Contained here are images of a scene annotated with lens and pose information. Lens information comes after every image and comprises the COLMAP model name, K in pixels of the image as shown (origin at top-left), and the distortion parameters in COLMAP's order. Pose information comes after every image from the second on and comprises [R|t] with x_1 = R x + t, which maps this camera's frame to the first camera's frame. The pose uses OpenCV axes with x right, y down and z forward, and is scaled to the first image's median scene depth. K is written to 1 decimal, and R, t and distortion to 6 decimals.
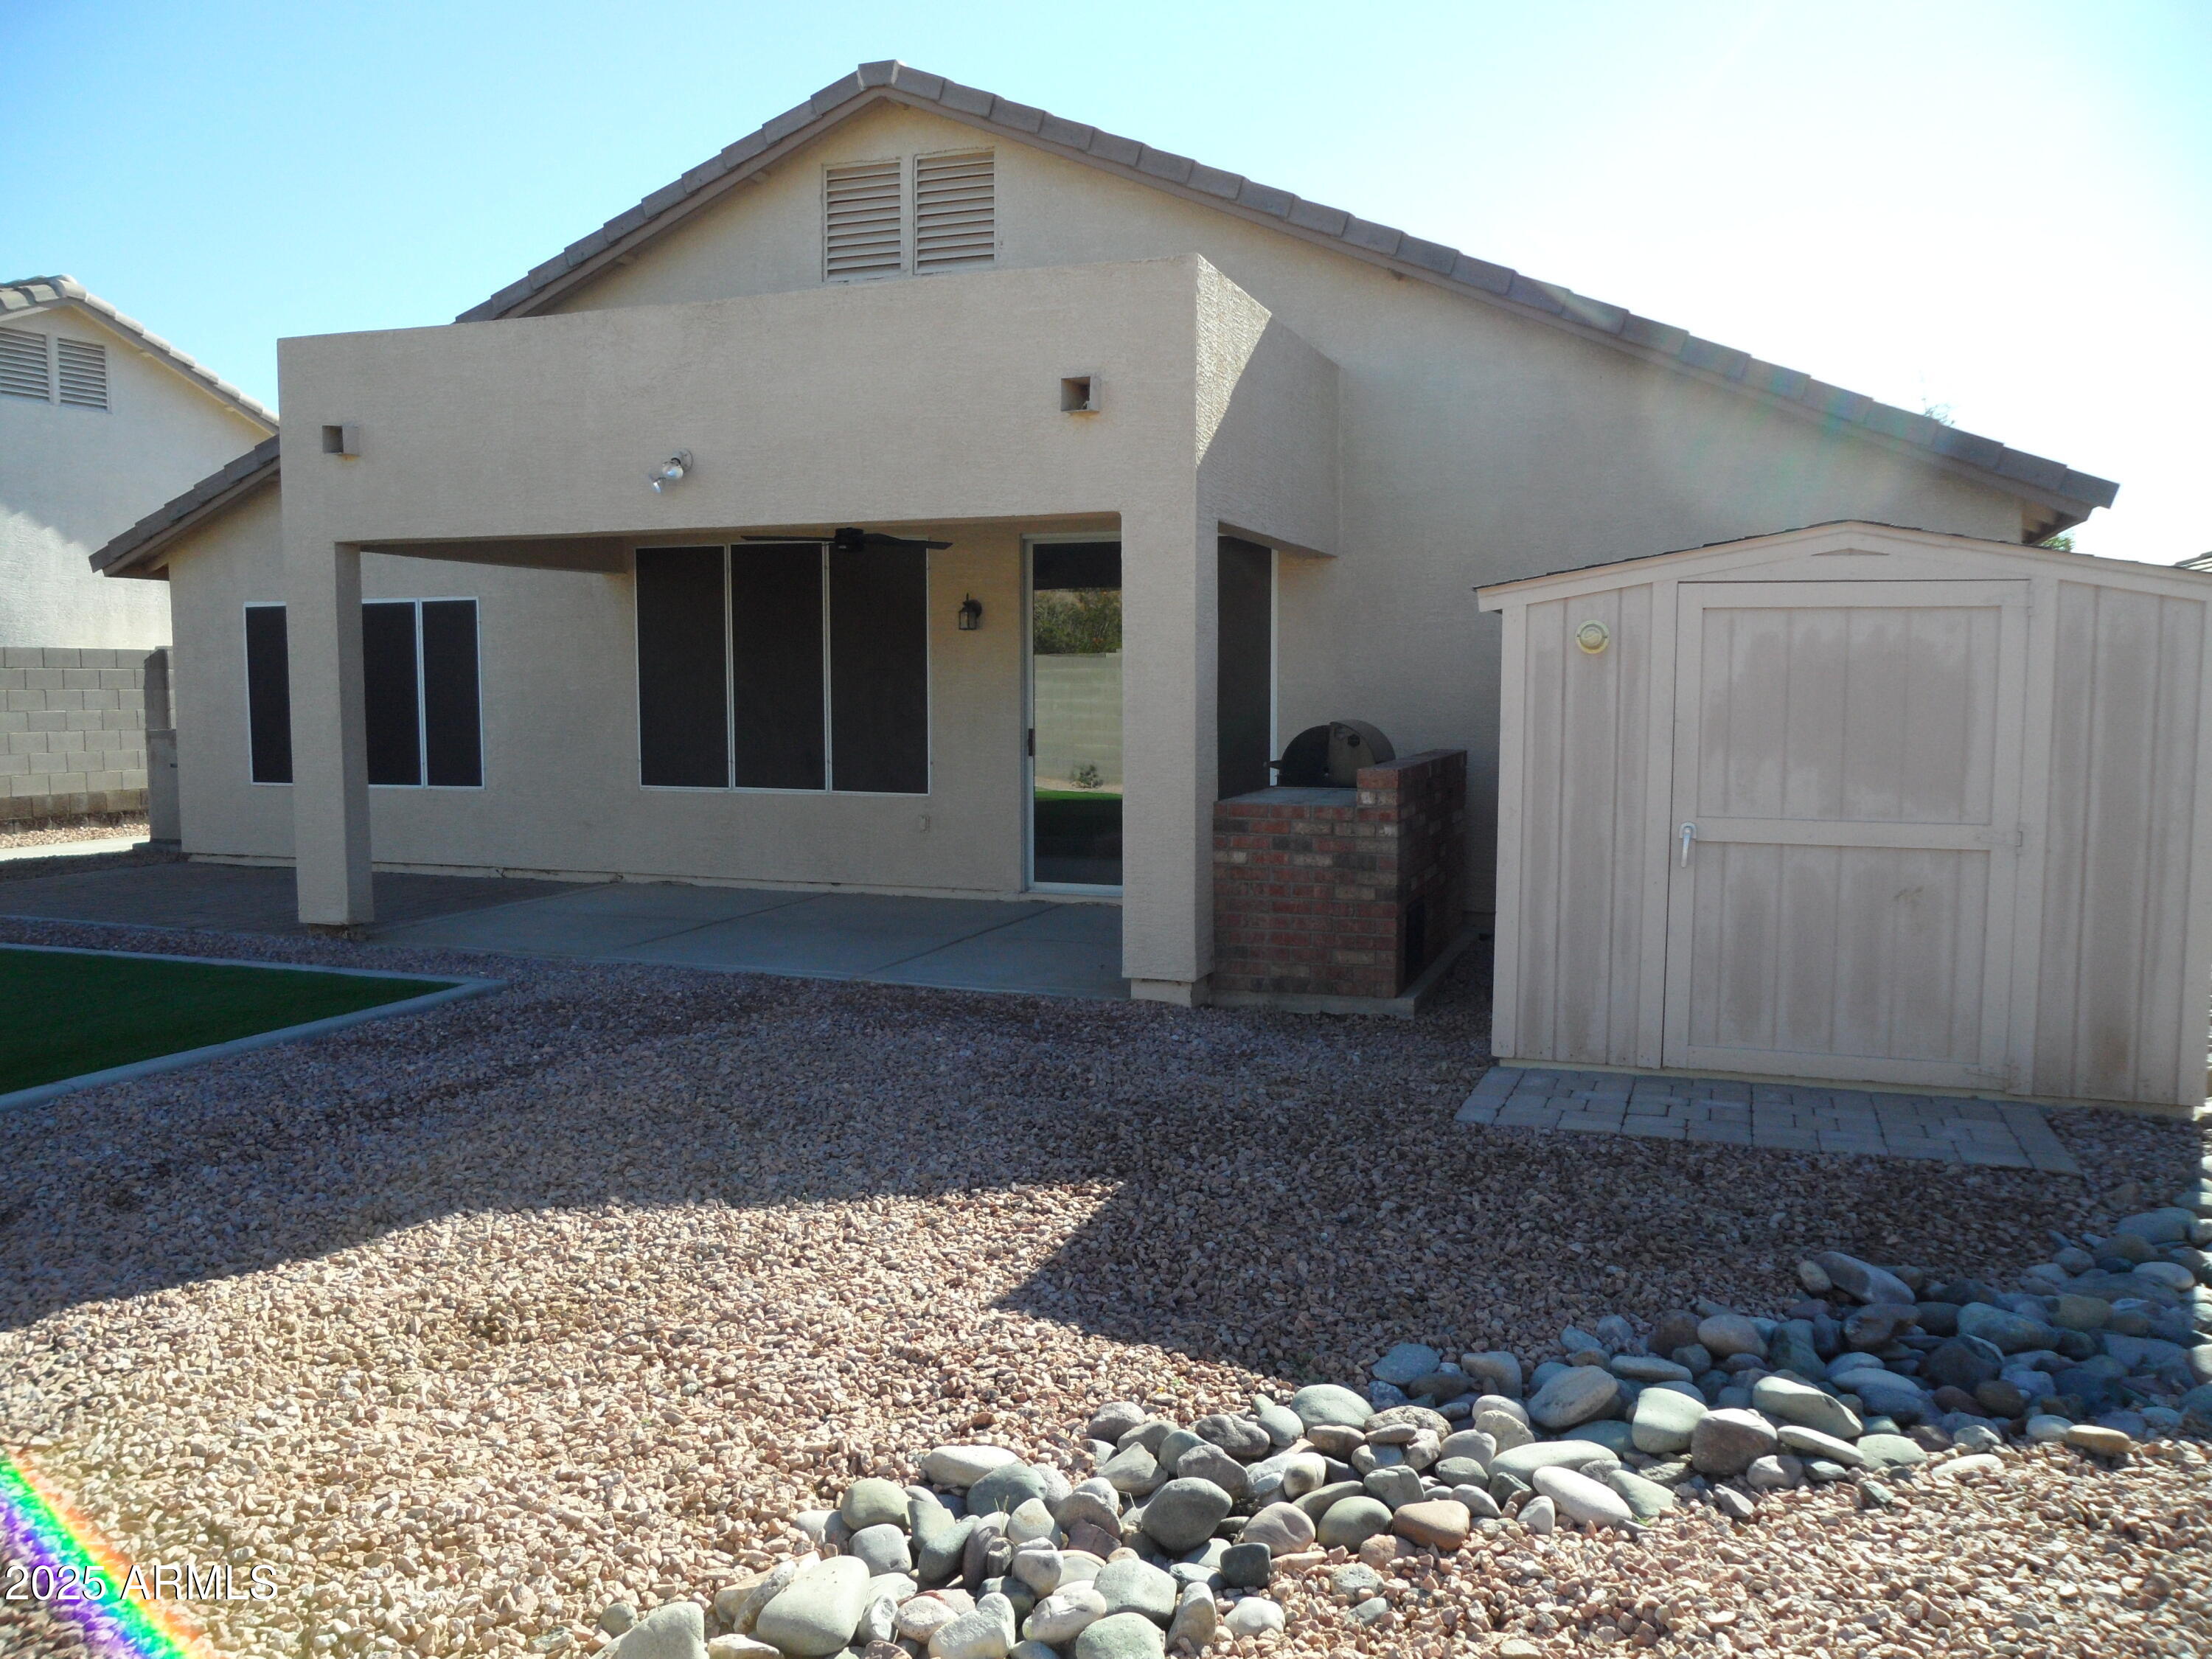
lens RADIAL K [[1753.6, 0, 1102.6], [0, 1753.6, 819.5], [0, 0, 1]] dist [-0.008068, -0.002415]
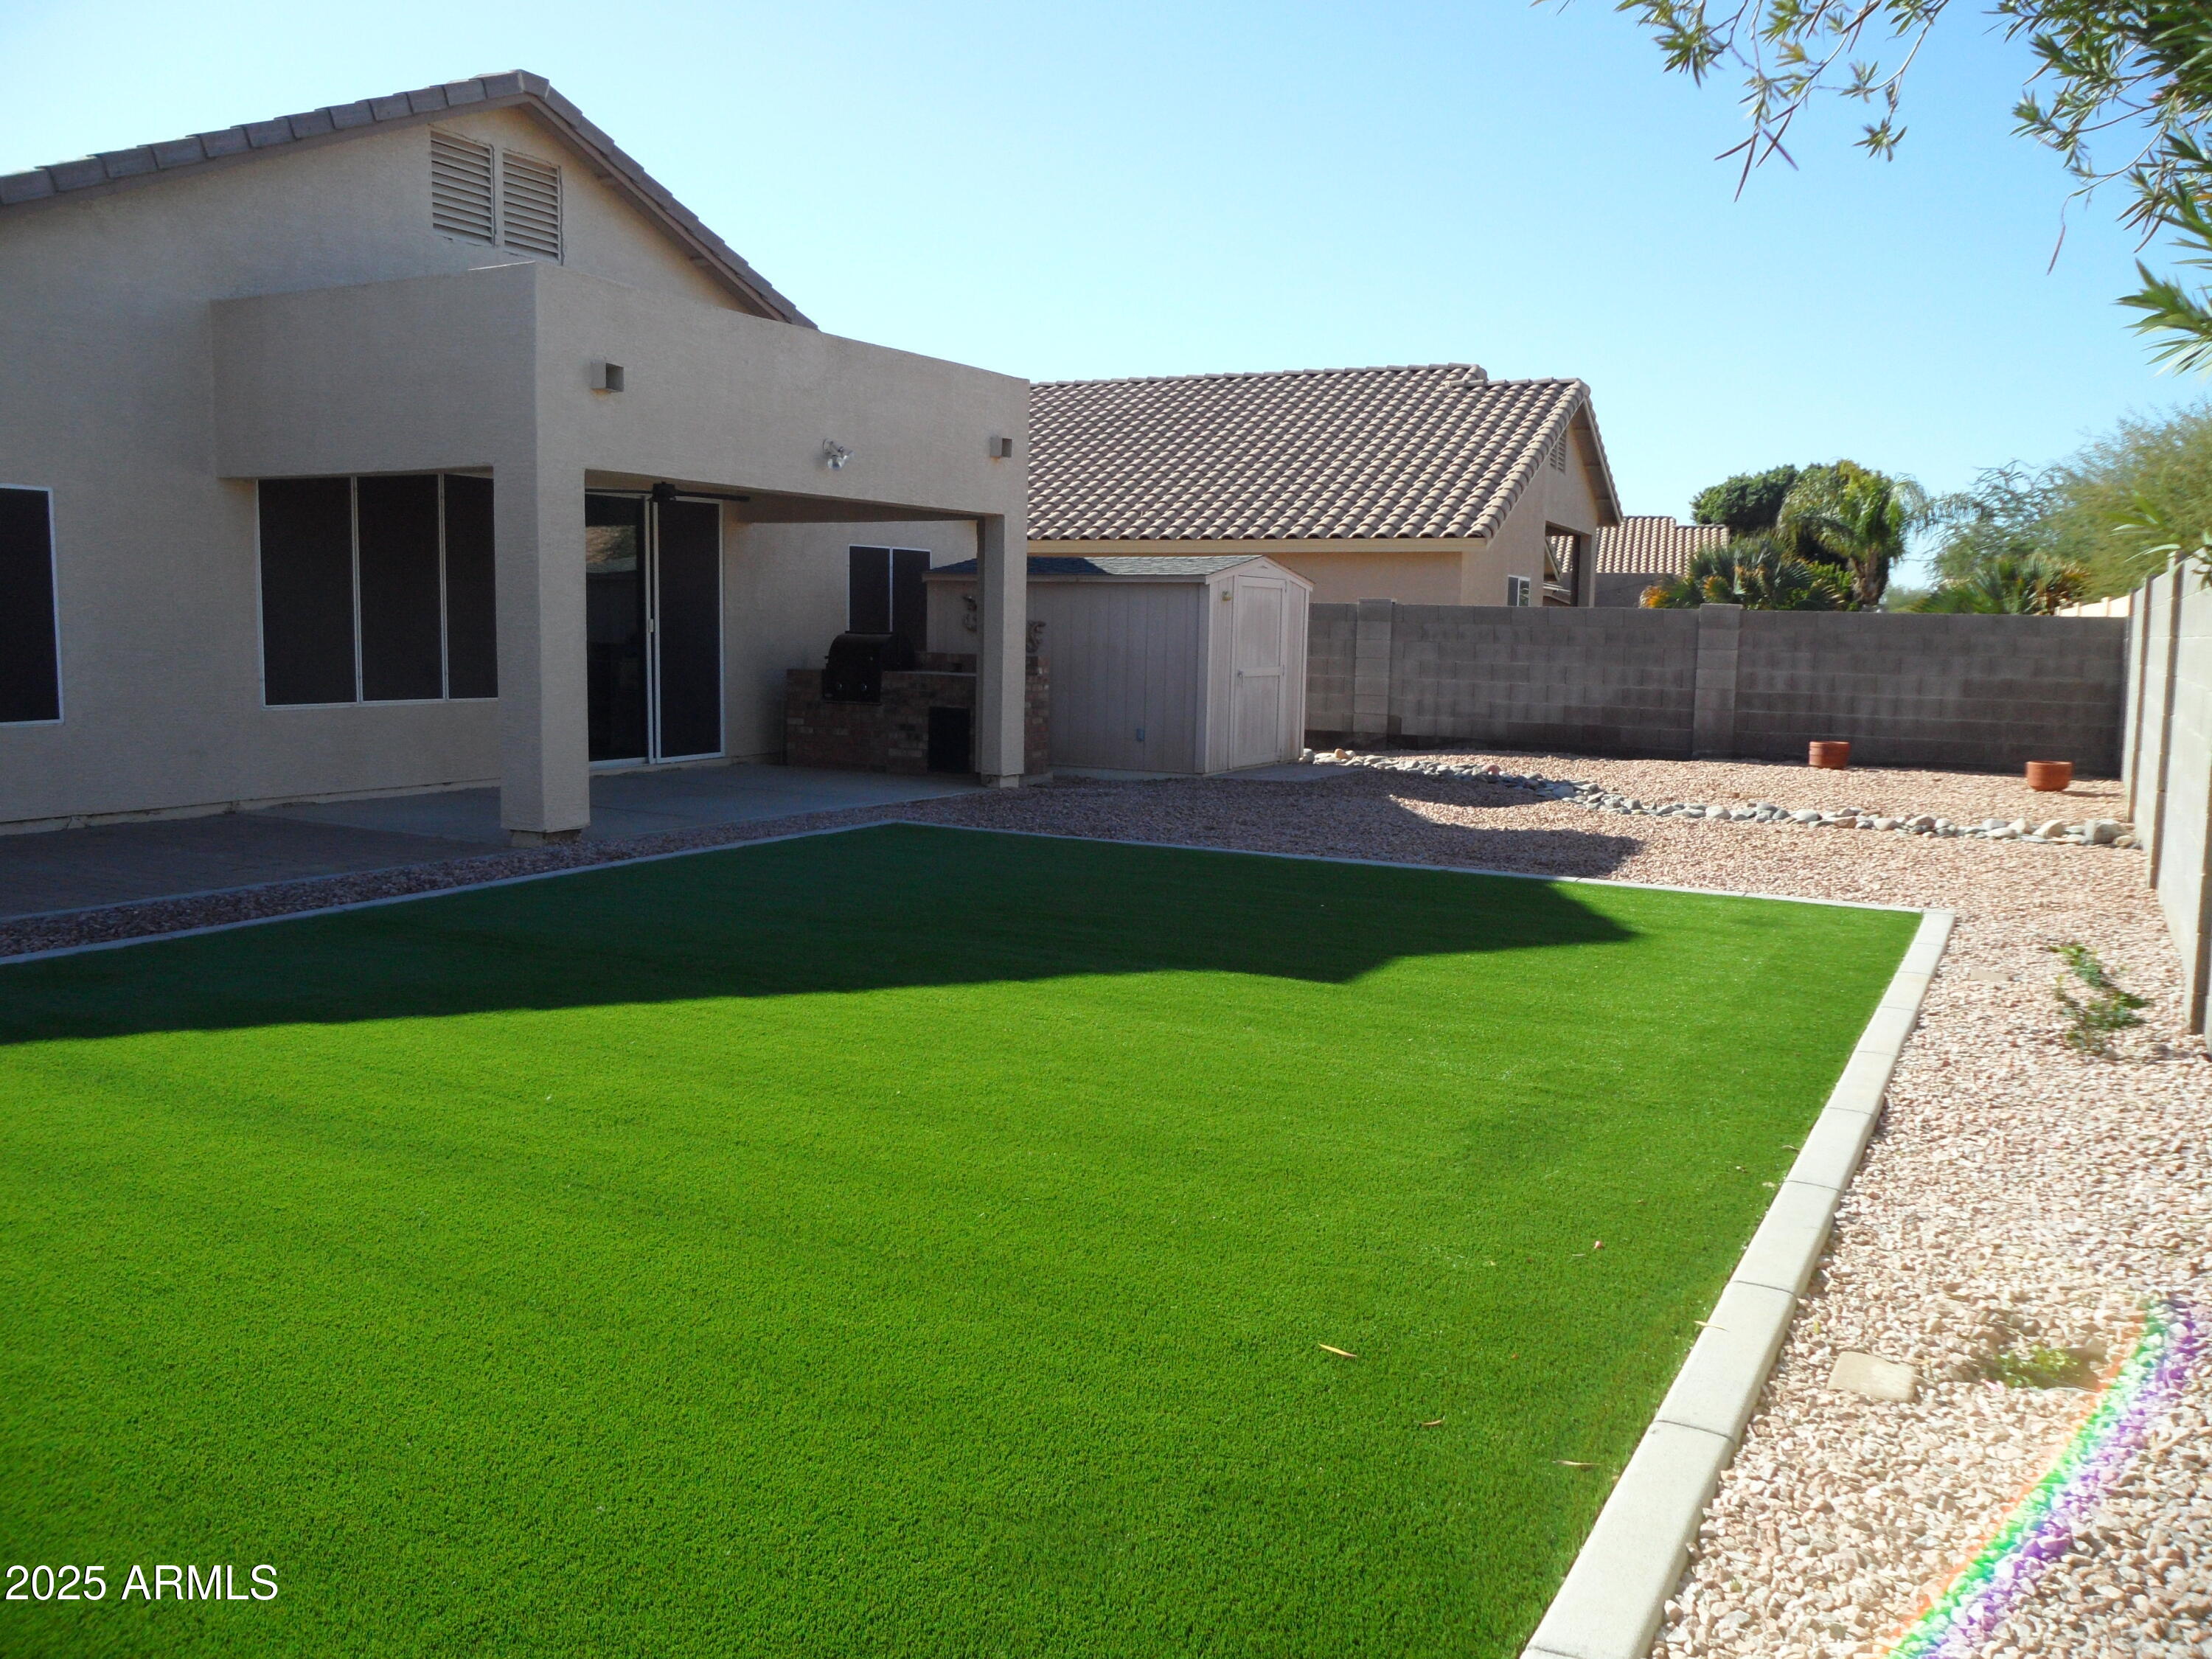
lens RADIAL K [[1753.6, 0, 1100.7], [0, 1753.6, 831.8], [0, 0, 1]] dist [-0.008068, -0.002415]
pose [[0.159466, -0.115278, 0.980450, -1.205421], [0.062140, 0.992361, 0.106572, -0.026236], [-0.985246, 0.043930, 0.165411, 0.422816]]
